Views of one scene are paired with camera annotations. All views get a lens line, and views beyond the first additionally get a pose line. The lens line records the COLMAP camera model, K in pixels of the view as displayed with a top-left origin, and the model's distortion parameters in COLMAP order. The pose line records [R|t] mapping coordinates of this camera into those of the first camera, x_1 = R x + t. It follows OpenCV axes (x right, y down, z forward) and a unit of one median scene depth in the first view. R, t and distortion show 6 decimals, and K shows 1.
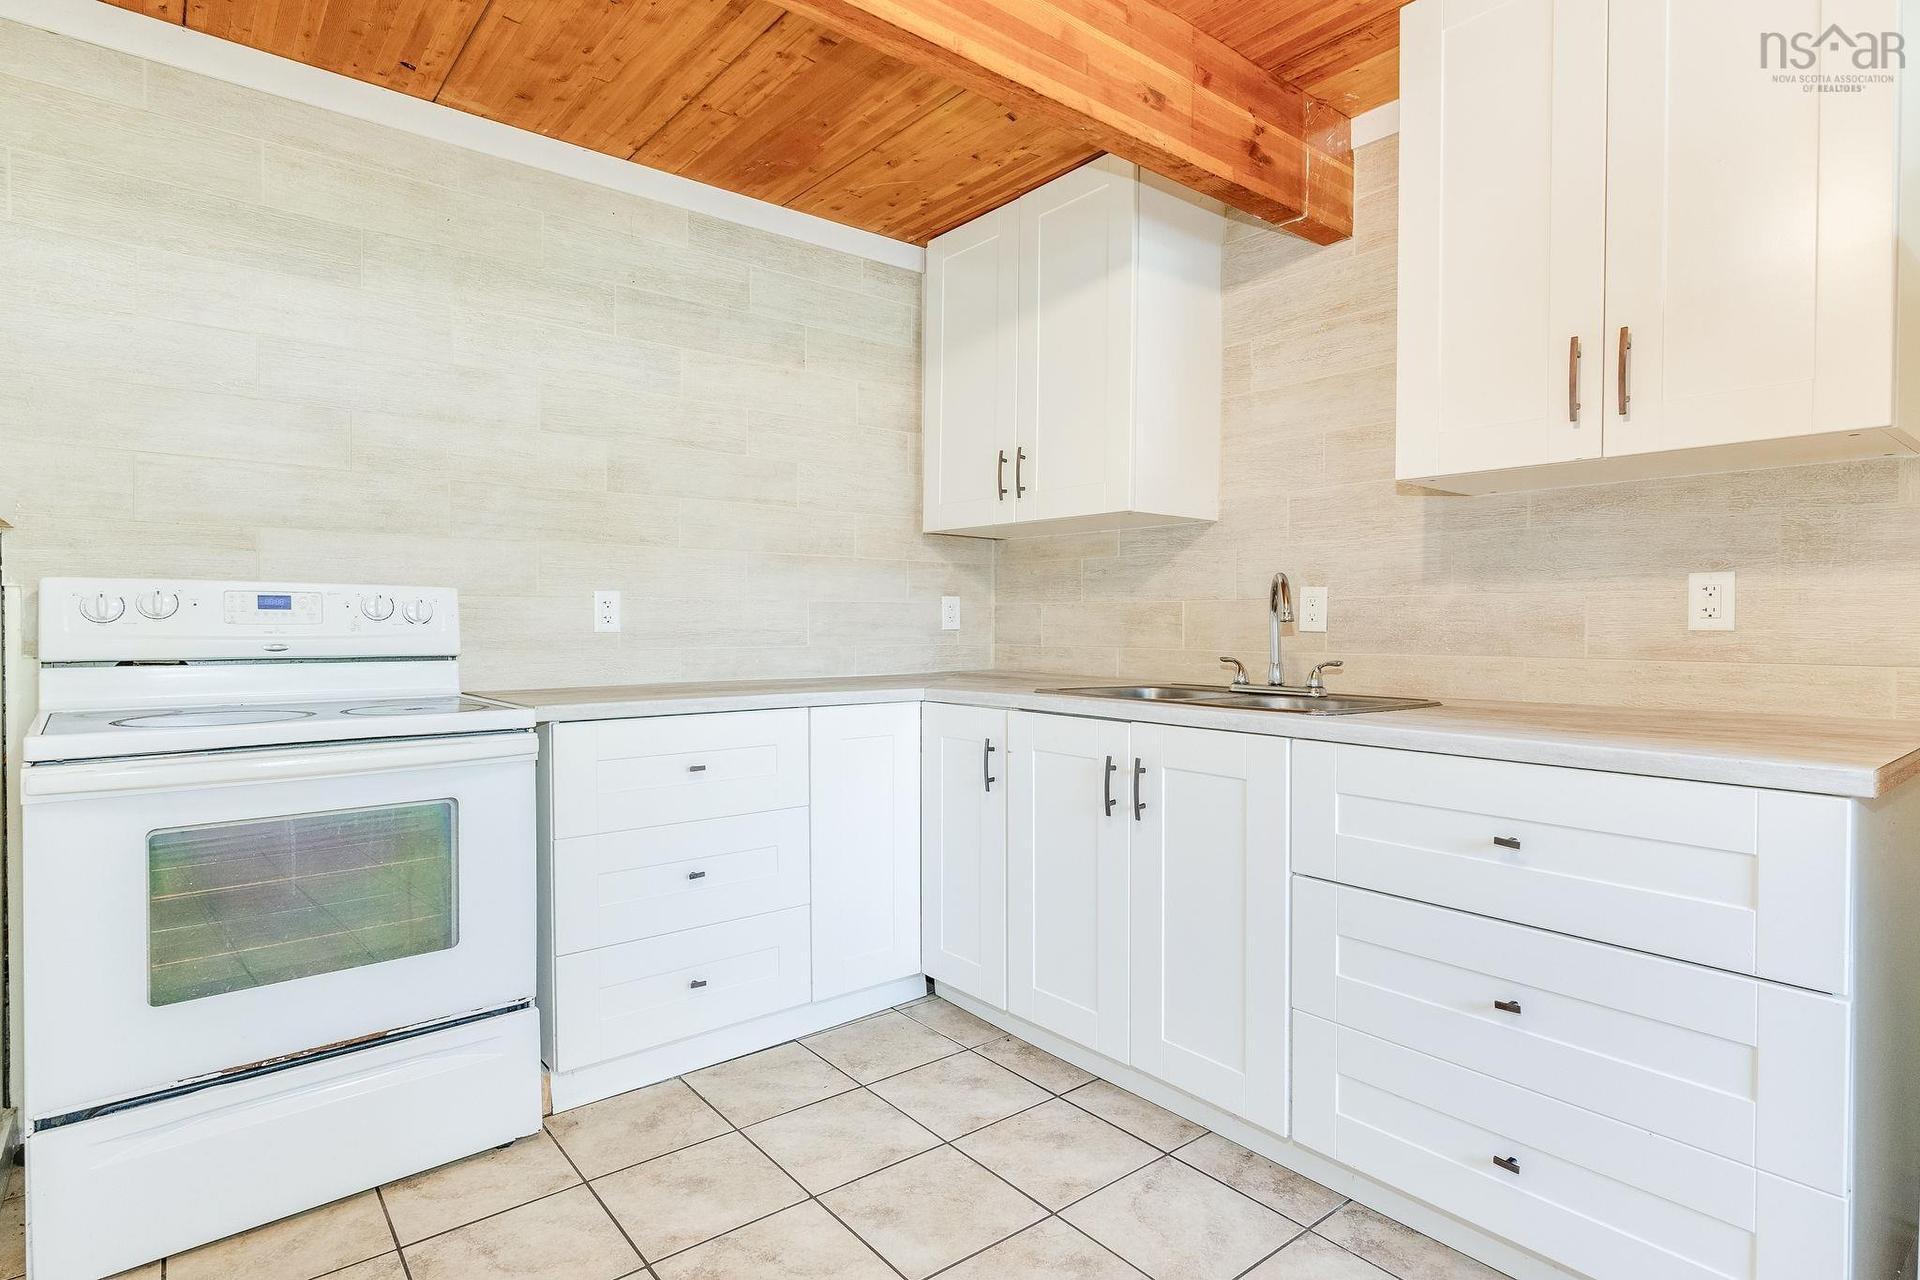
lens RADIAL K [[931.1, 0, 927.4], [0, 931.1, 630.7], [0, 0, 1]] dist [0.000397, 0.000603]
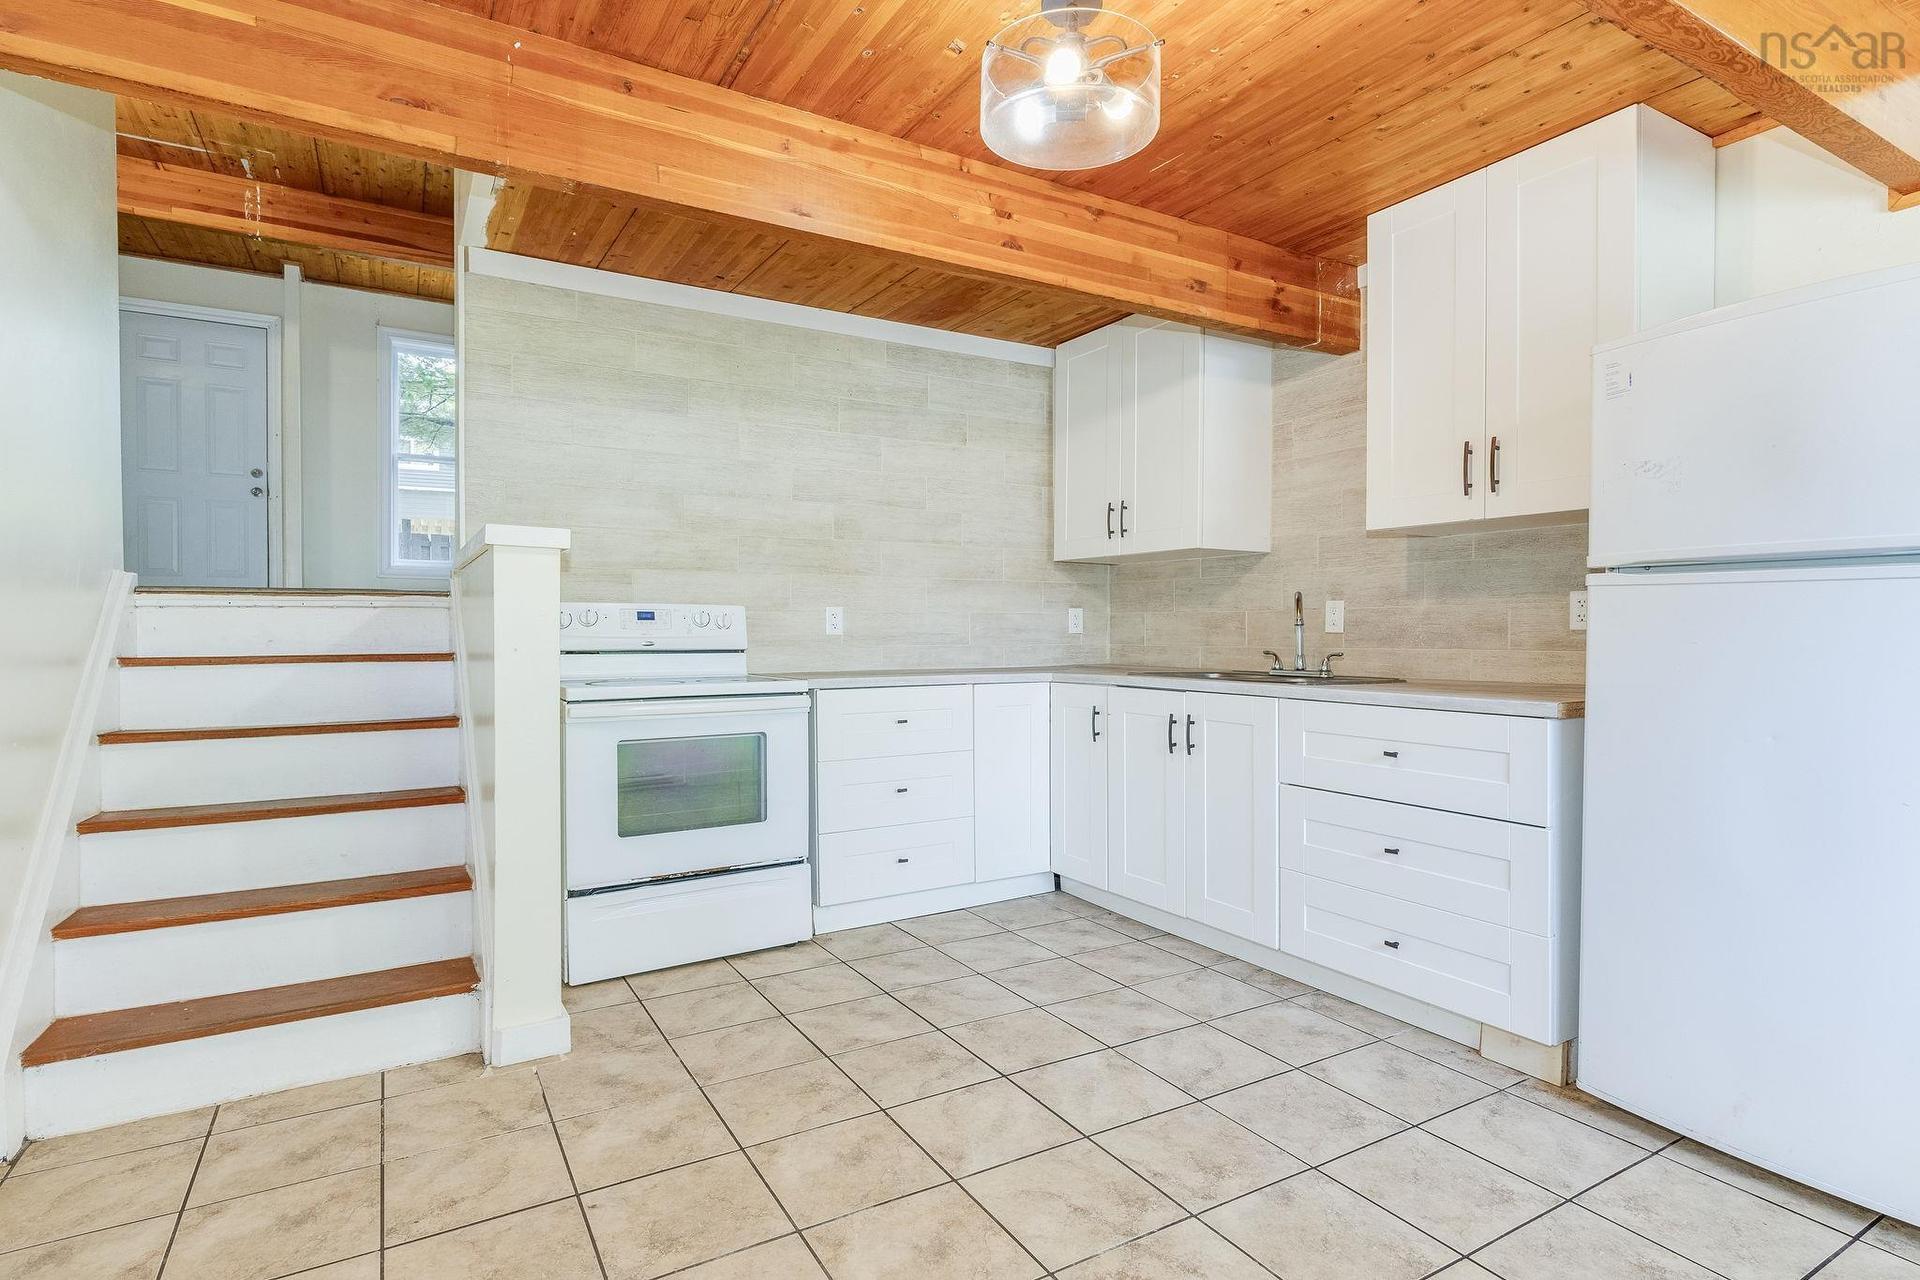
lens RADIAL K [[849.8, 0, 920.5], [0, 849.8, 635.4], [0, 0, 1]] dist [0.000643, 0.001165]
pose [[0.985159, -0.001765, -0.171636, 0.025240], [0.001216, 0.999994, -0.003306, 0.008672], [0.171641, 0.003048, 0.985155, -0.374702]]
